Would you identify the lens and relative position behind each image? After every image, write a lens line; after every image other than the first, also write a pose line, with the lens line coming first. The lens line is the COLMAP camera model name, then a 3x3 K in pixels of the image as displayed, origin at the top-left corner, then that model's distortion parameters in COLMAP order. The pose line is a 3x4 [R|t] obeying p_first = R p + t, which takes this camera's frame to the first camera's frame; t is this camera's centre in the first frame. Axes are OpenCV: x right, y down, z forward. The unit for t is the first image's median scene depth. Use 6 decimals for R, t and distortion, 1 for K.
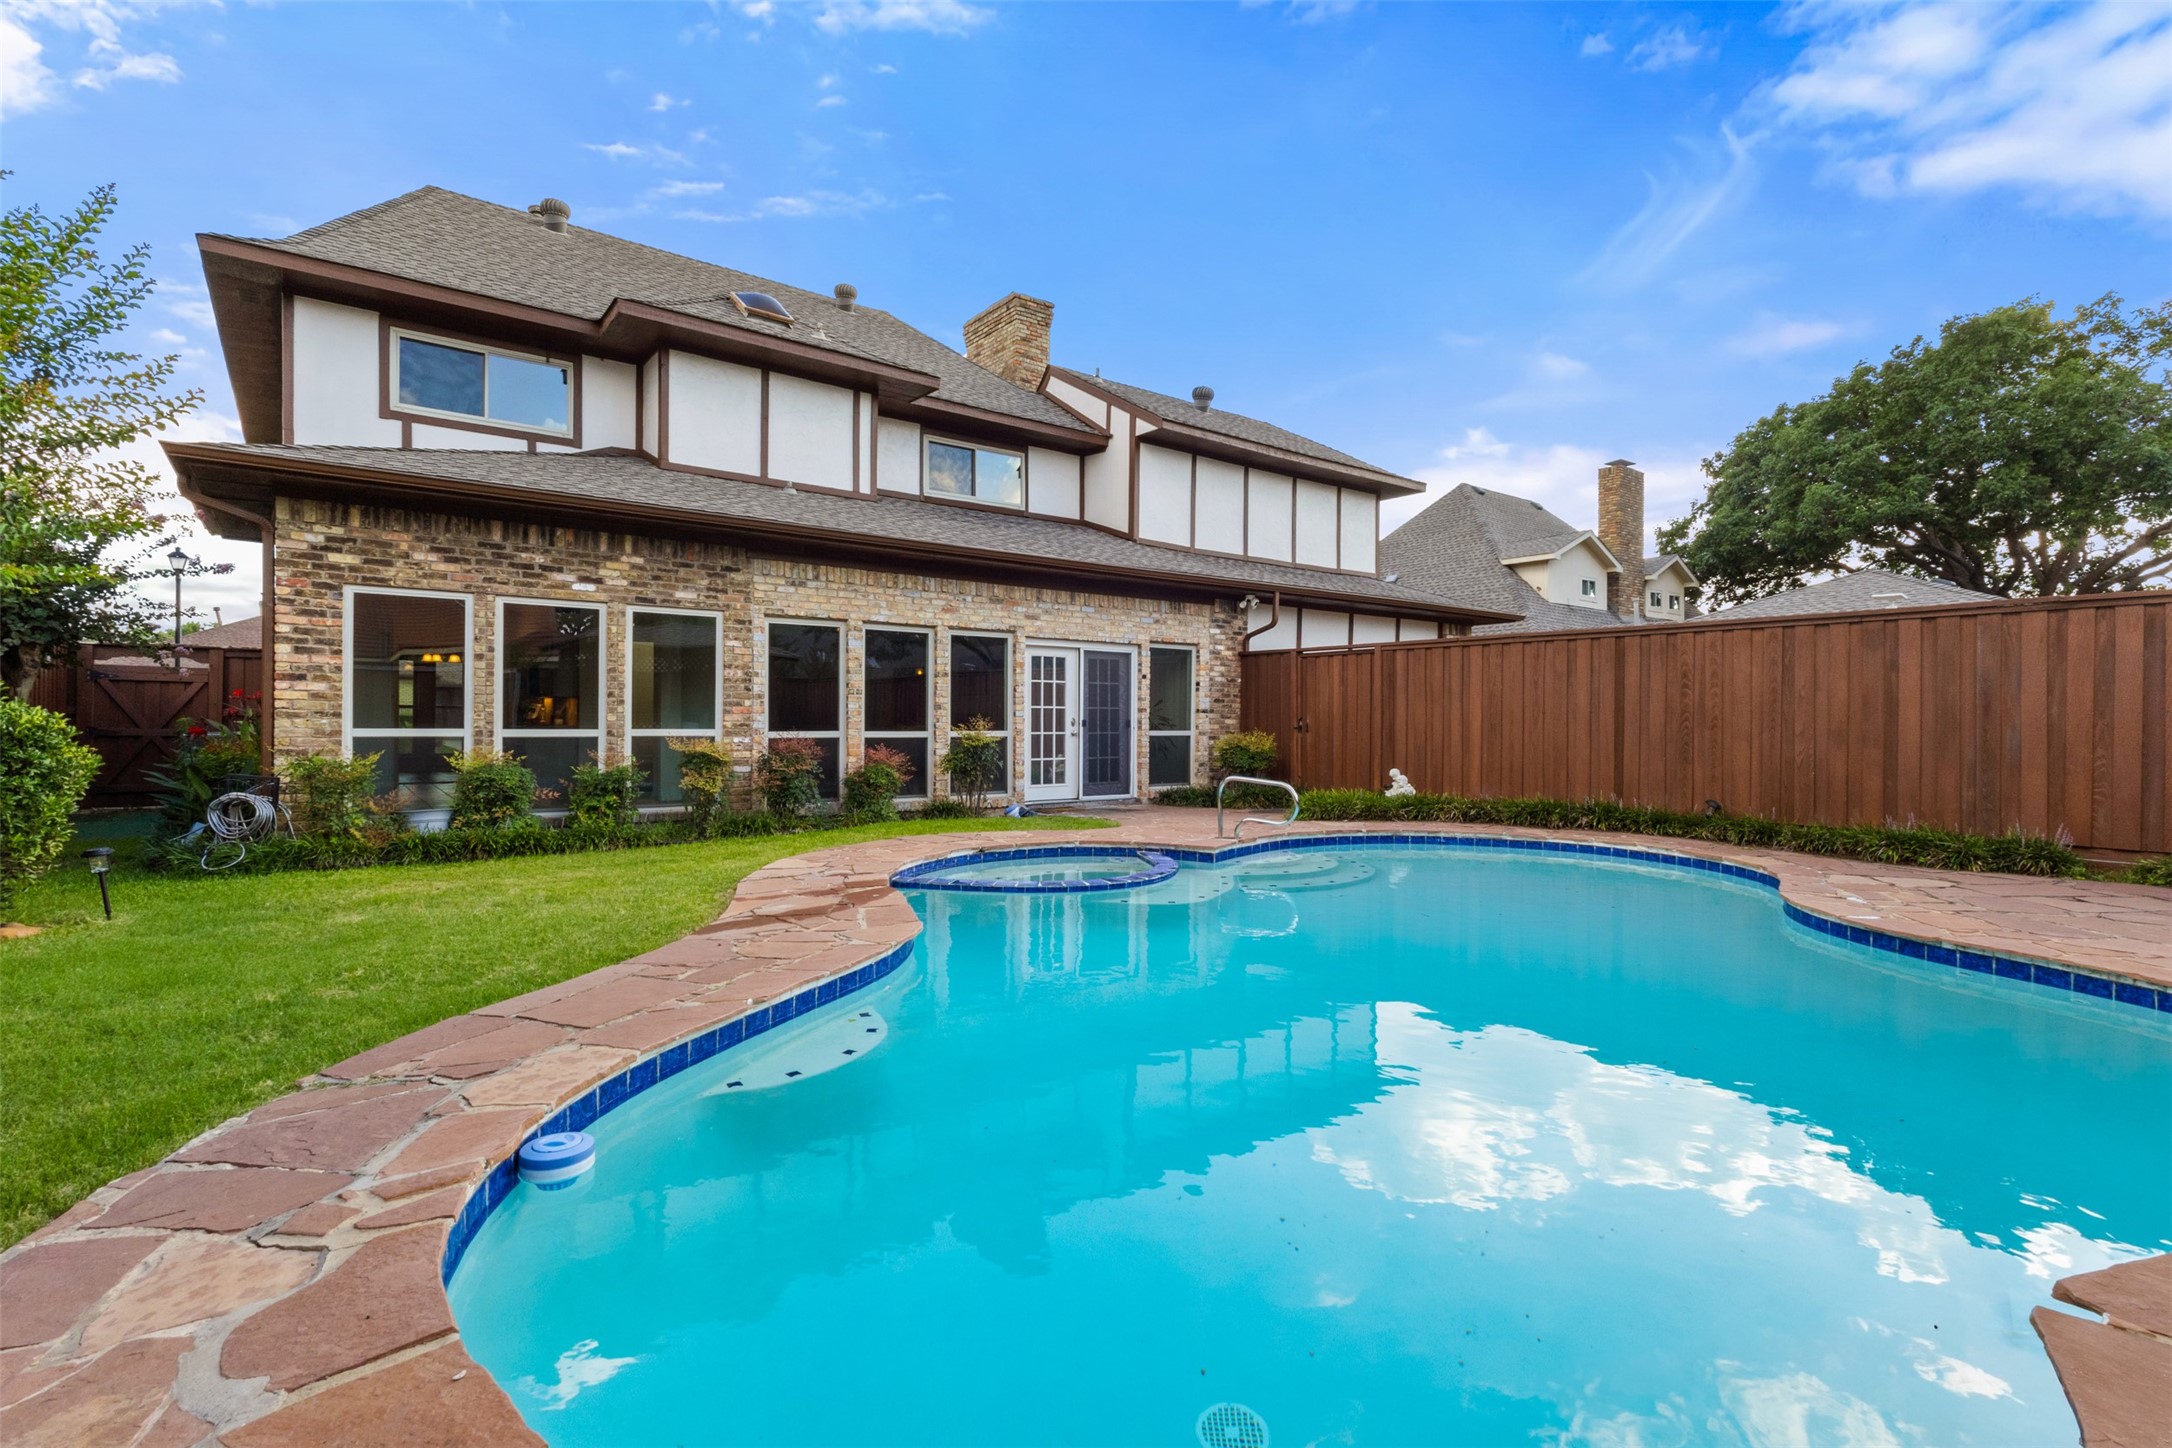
lens RADIAL K [[1002.5, 0, 1058.6], [0, 1002.5, 725.2], [0, 0, 1]] dist [-0.002676, 0.003779]
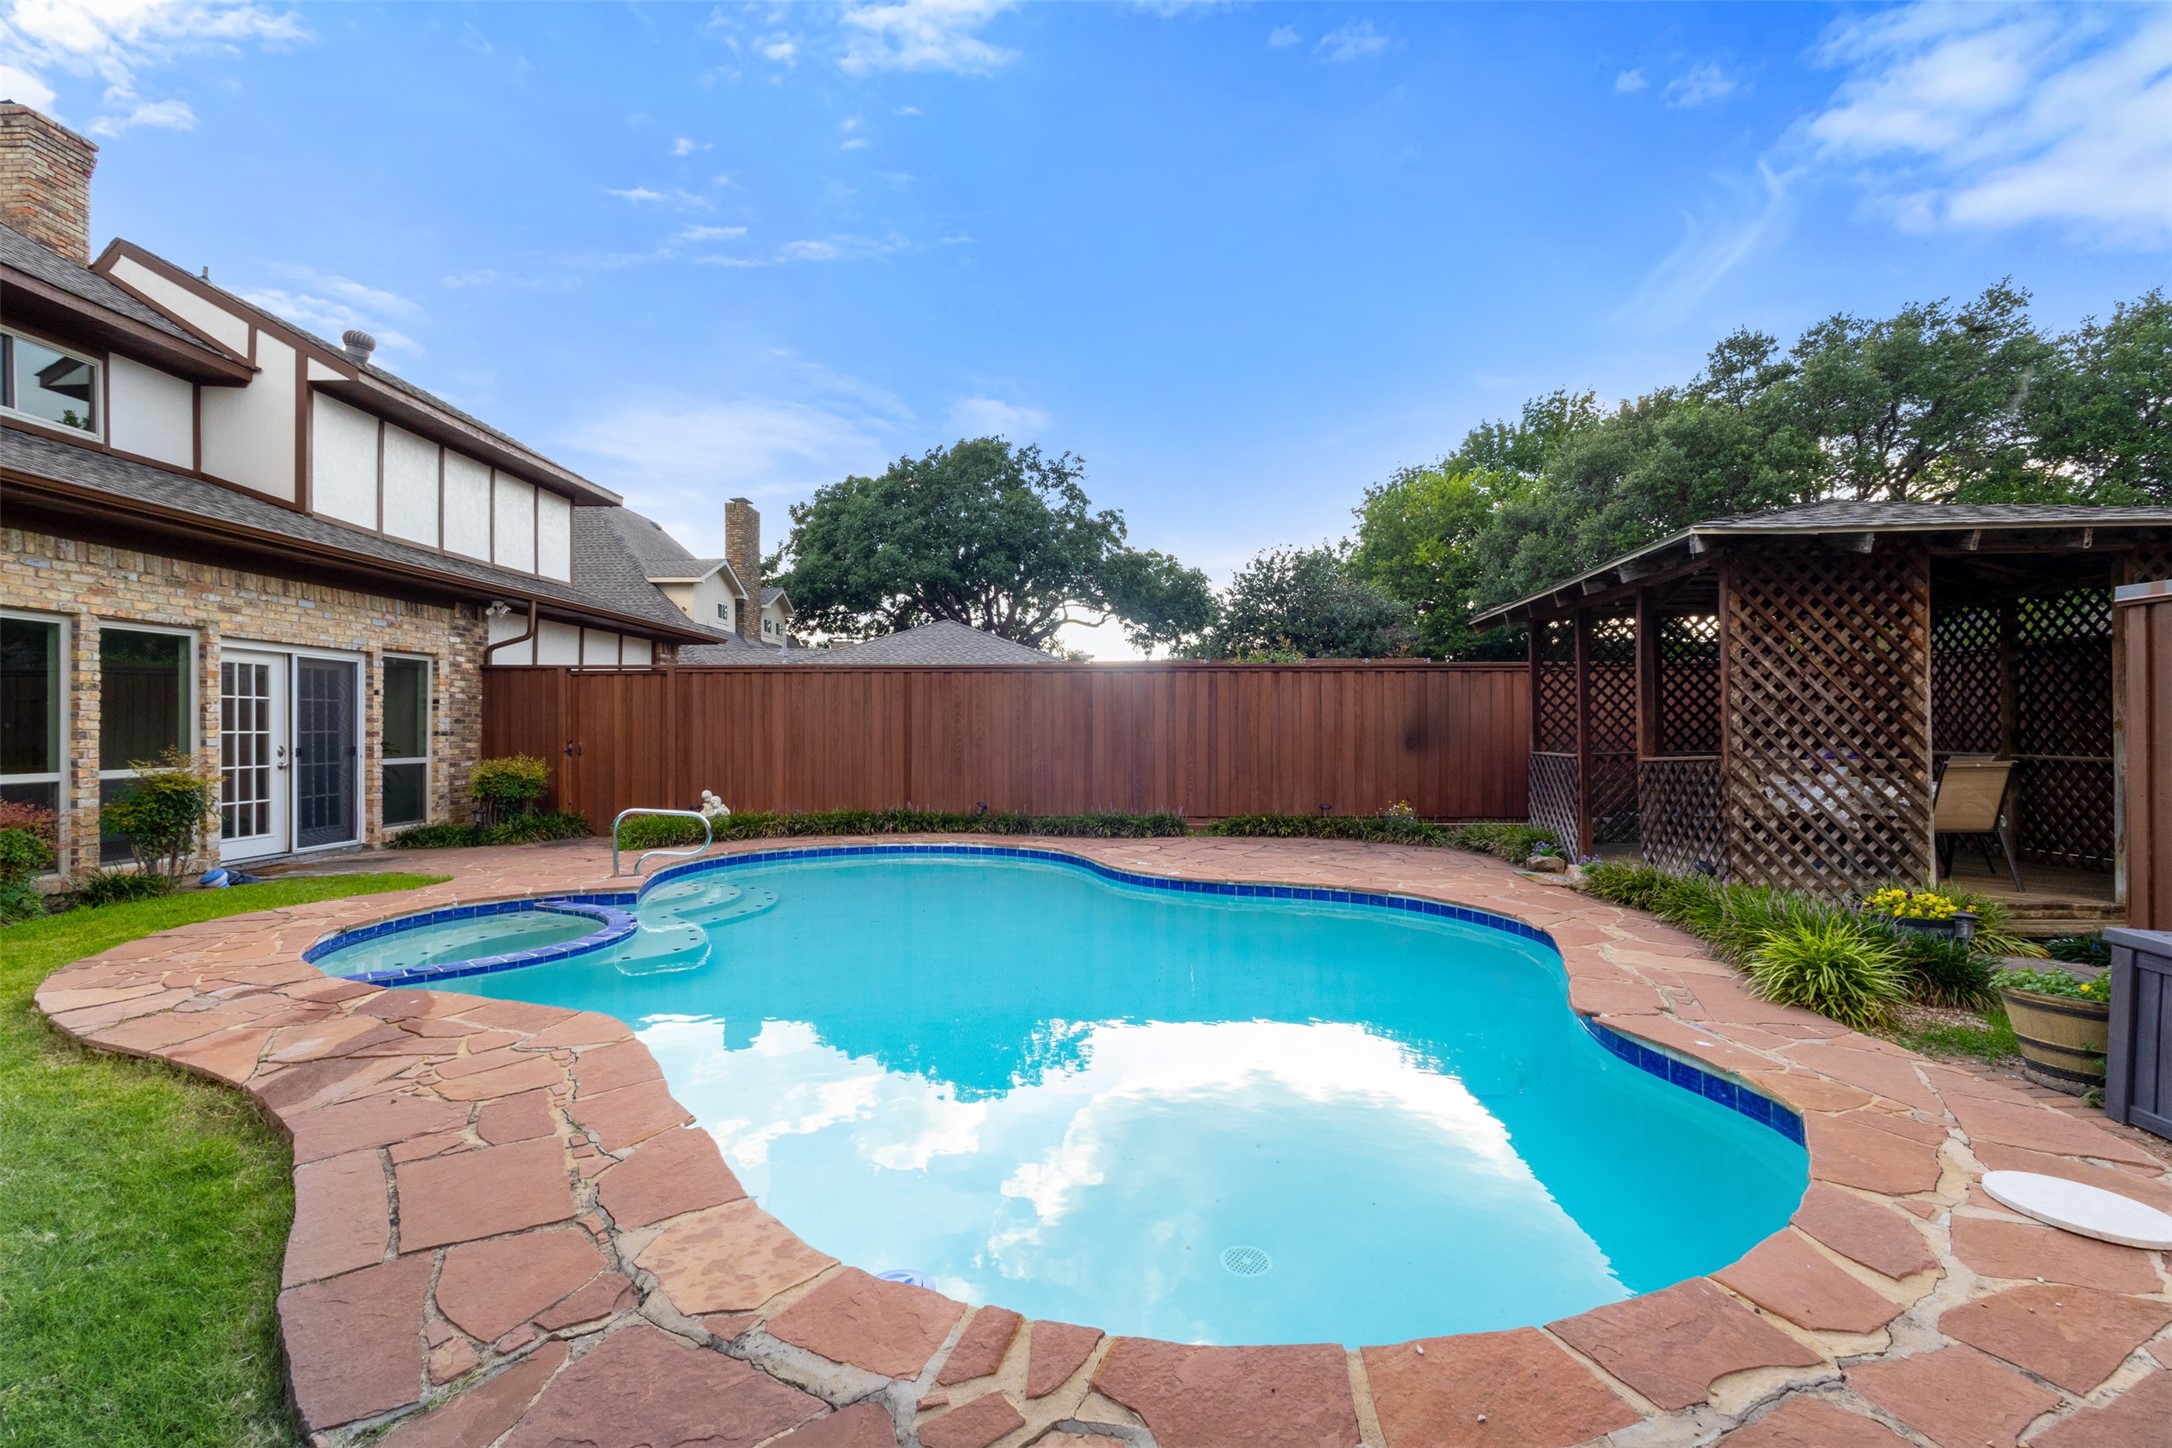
lens RADIAL K [[1002.5, 0, 1073.5], [0, 1002.5, 725.2], [0, 0, 1]] dist [-0.002676, 0.003779]
pose [[0.626332, -0.004030, 0.779546, -0.201710], [0.011135, 0.999931, -0.003777, -0.013378], [-0.779477, 0.011046, 0.626334, 0.060941]]
